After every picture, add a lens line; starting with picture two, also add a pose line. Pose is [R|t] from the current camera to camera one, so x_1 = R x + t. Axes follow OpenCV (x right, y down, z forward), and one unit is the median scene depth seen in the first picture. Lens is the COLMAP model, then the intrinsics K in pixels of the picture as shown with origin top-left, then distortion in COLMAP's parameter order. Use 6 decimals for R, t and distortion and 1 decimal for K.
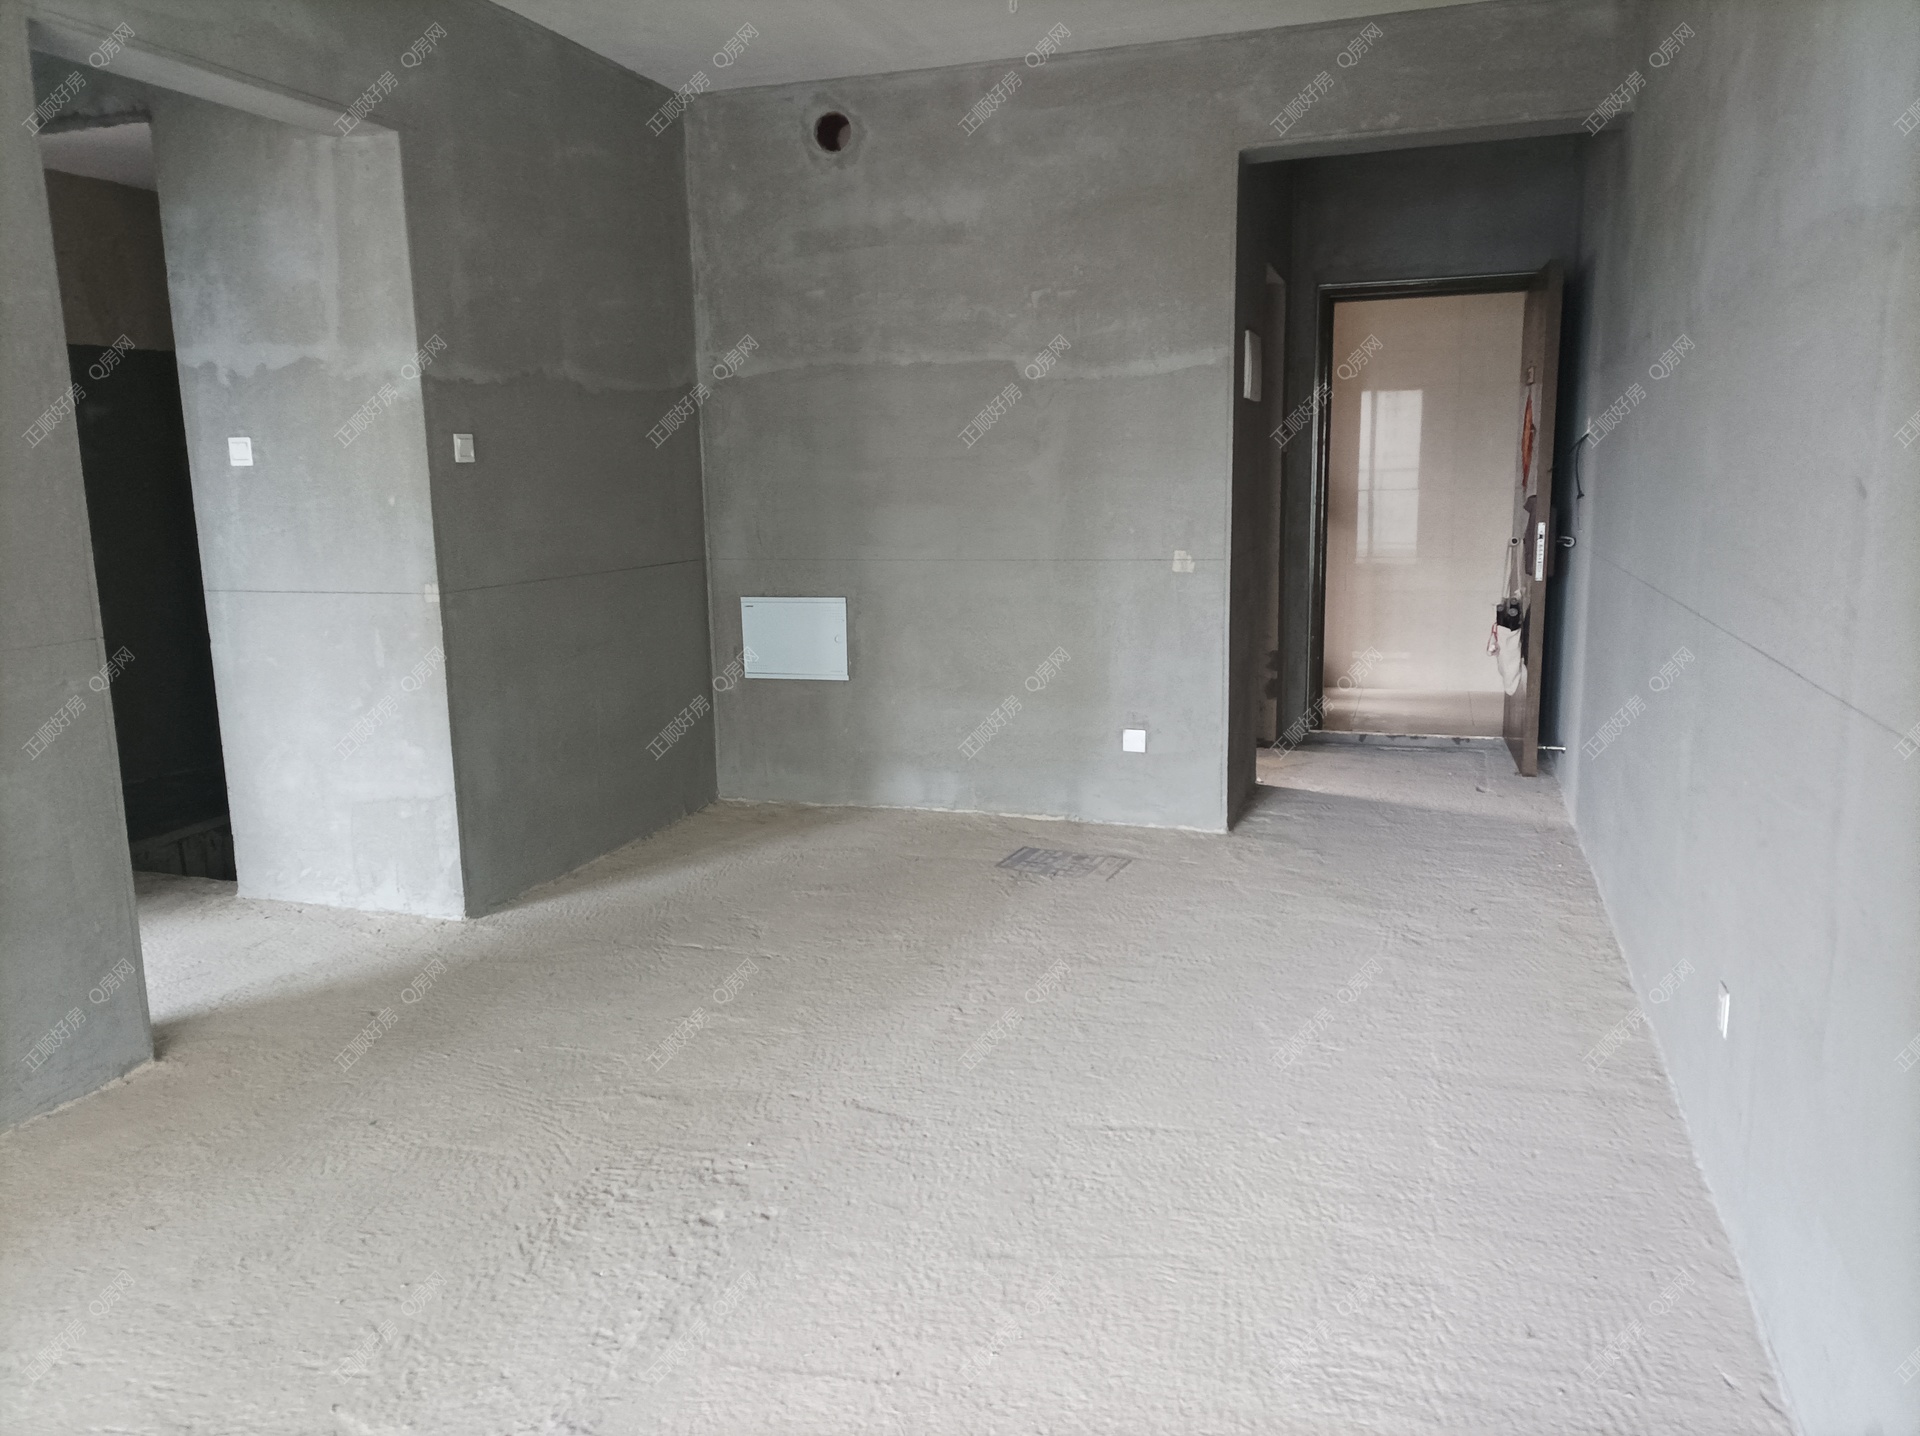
lens RADIAL K [[1440.8, 0, 959.2], [0, 1440.8, 719.4], [0, 0, 1]] dist [0.030695, -0.015514]
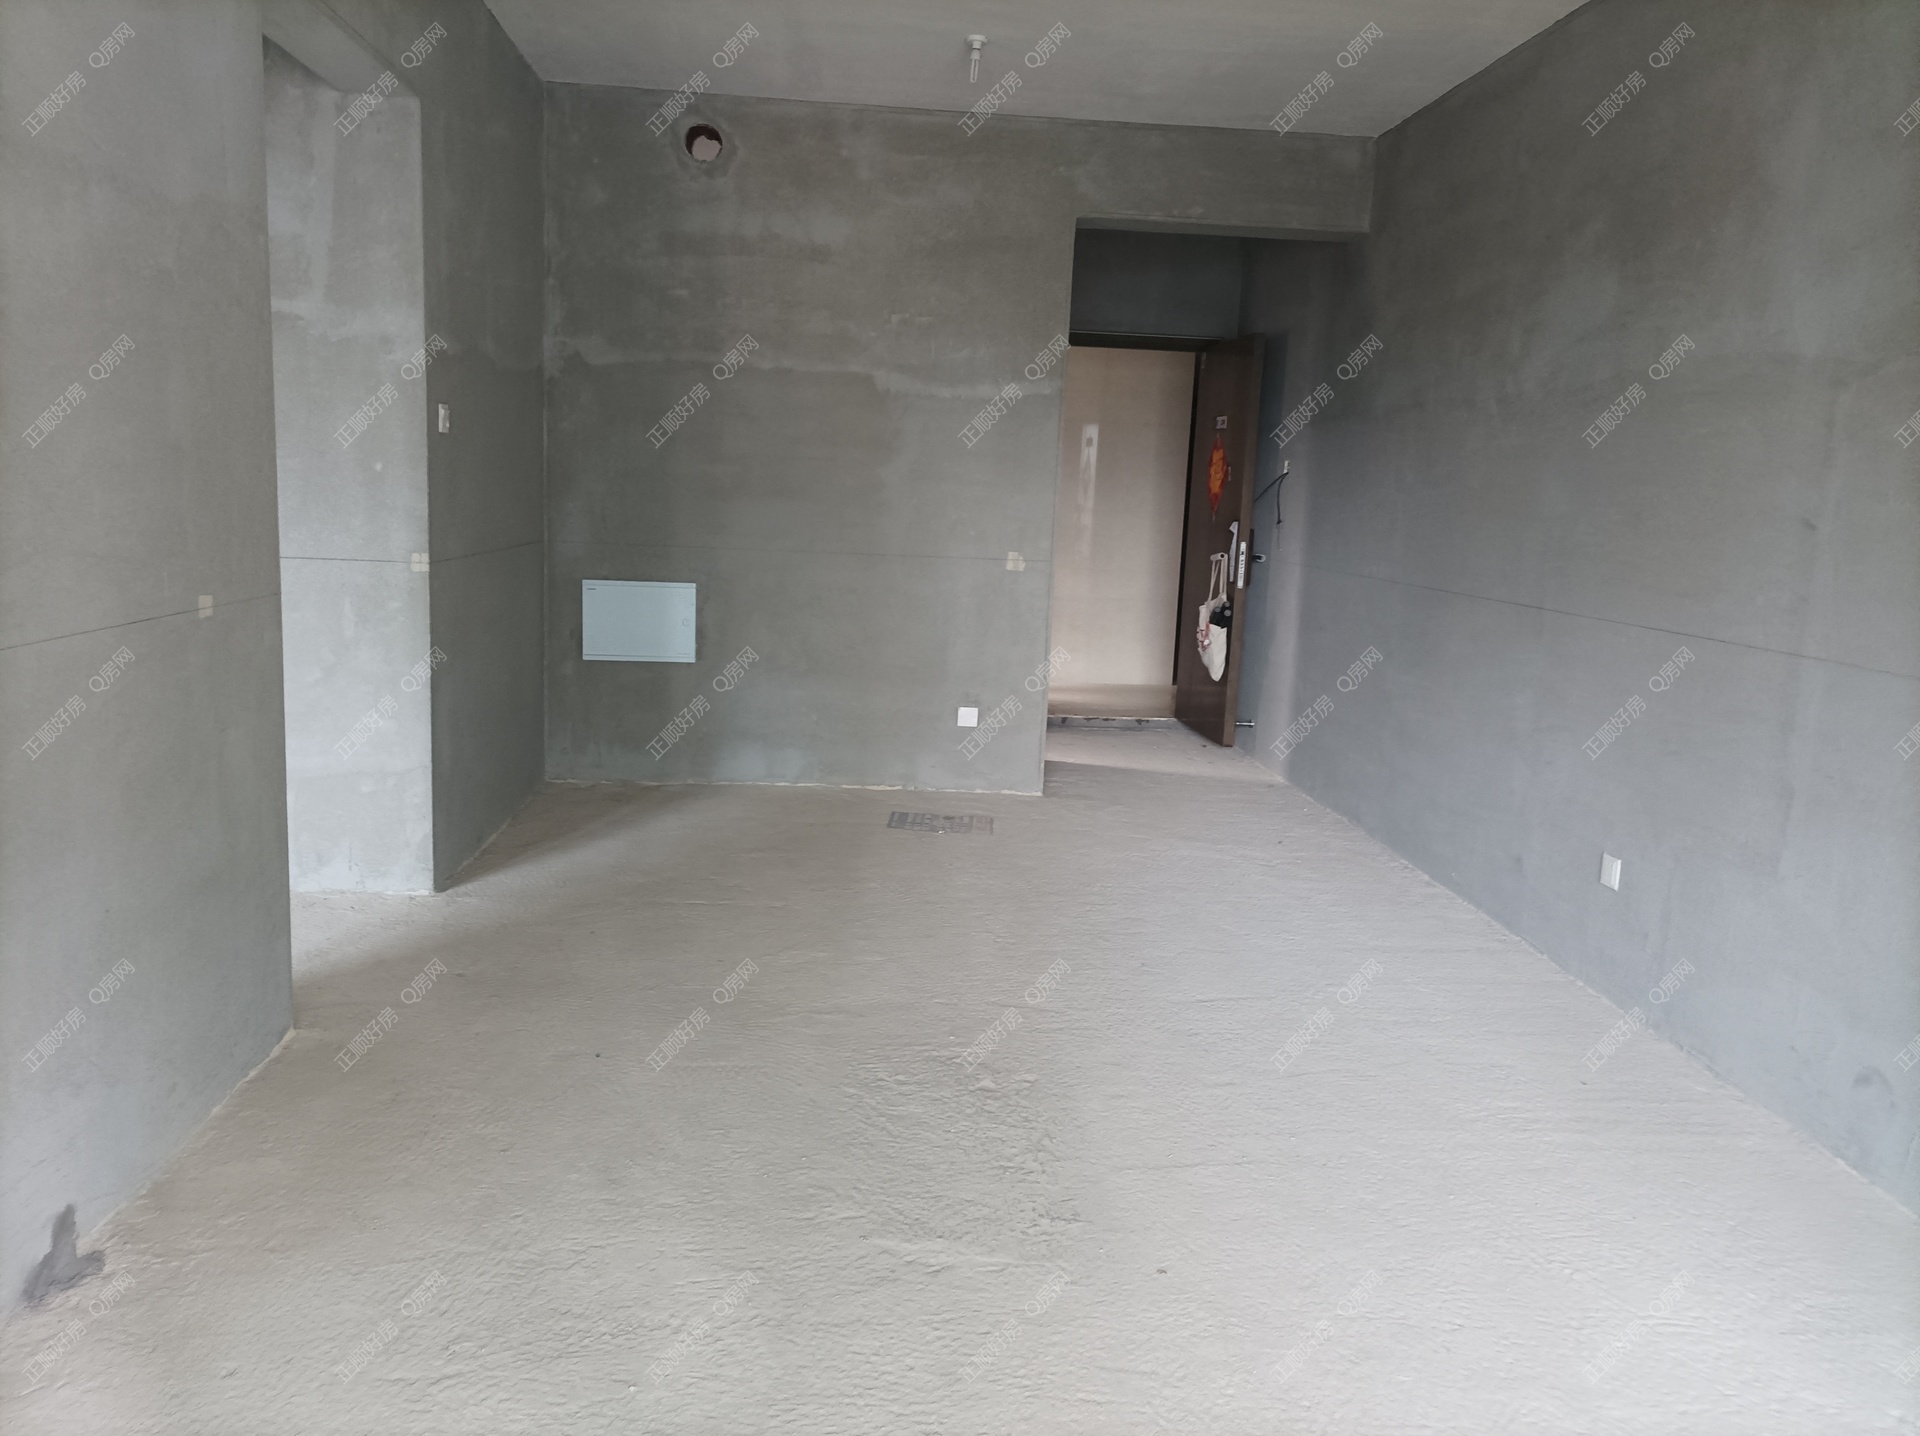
lens RADIAL K [[1440.8, 0, 1000.9], [0, 1440.8, 711.3], [0, 0, 1]] dist [0.030695, -0.015514]
pose [[0.915670, -0.003815, 0.401912, -0.324847], [0.008385, 0.999919, -0.009613, 0.022365], [-0.401843, 0.012173, 0.915628, -0.053849]]
